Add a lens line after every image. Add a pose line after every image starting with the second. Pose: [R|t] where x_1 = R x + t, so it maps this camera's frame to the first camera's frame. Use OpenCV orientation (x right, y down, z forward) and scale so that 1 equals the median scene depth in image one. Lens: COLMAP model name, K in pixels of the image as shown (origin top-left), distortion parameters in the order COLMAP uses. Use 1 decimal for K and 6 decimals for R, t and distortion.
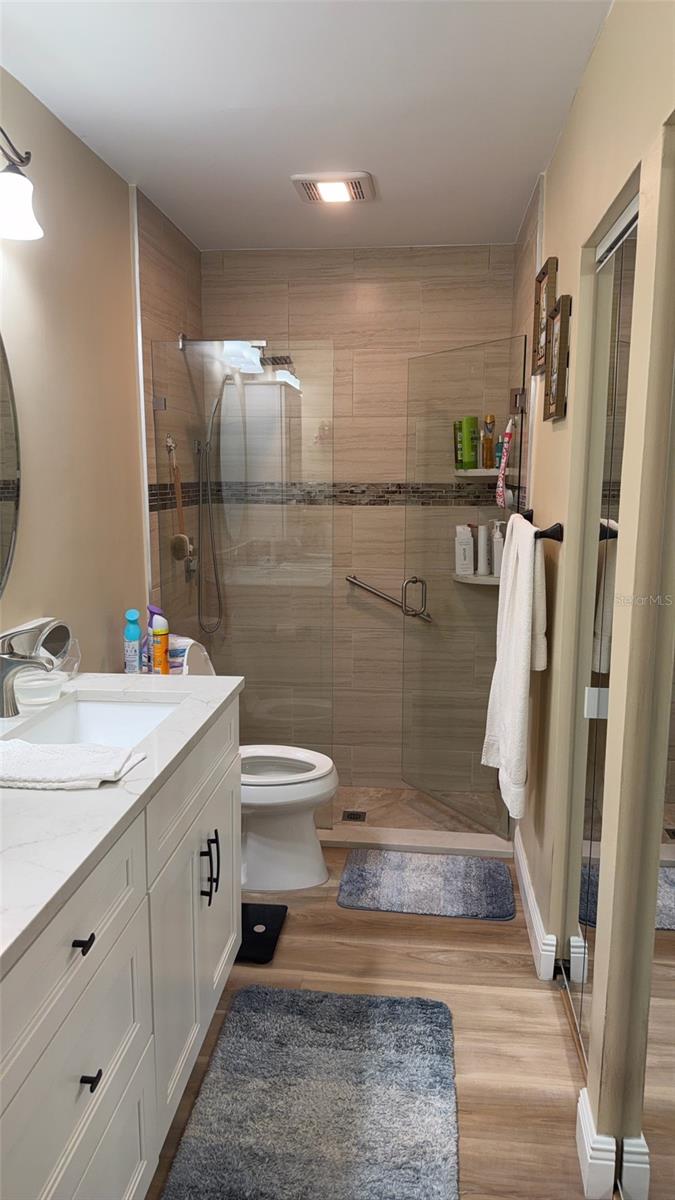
lens RADIAL K [[836.5, 0, 338.6], [0, 836.5, 599.6], [0, 0, 1]] dist [0.038323, -0.026100]
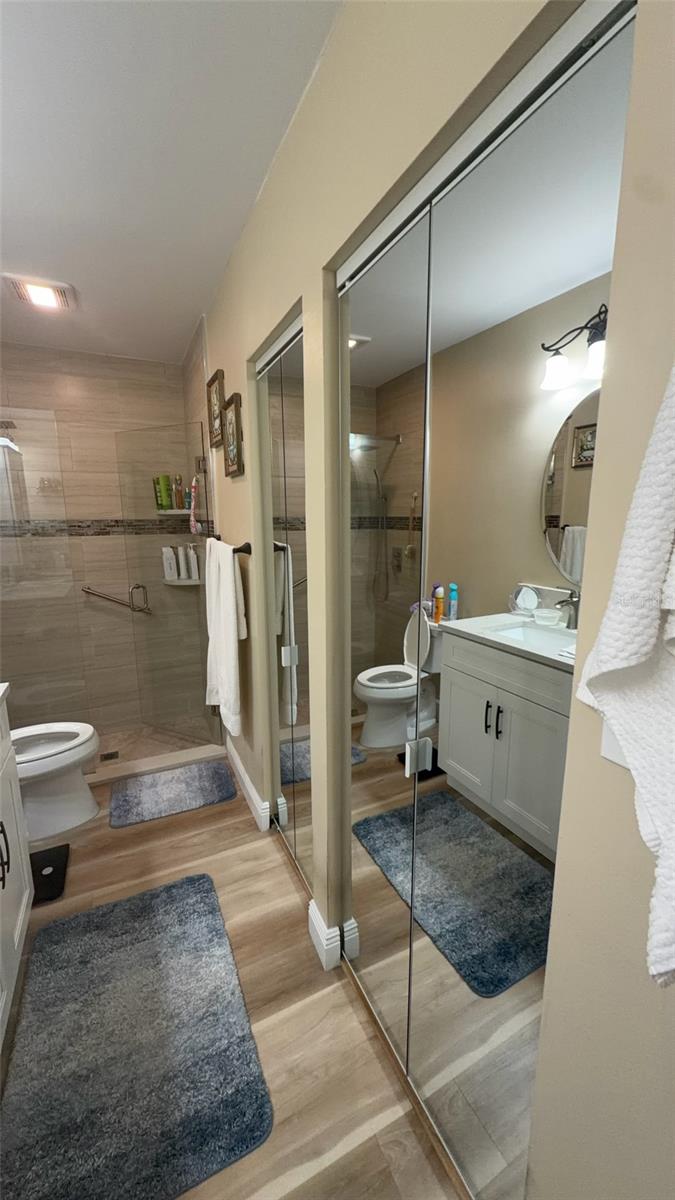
lens RADIAL K [[461.0, 0, 340.1], [0, 461.0, 600.0], [0, 0, 1]] dist [0.004137, -0.000141]
pose [[0.846527, -0.102806, 0.522325, -0.040580], [0.087968, 0.994701, 0.053211, -0.014443], [-0.525027, 0.000903, 0.851085, 0.166197]]
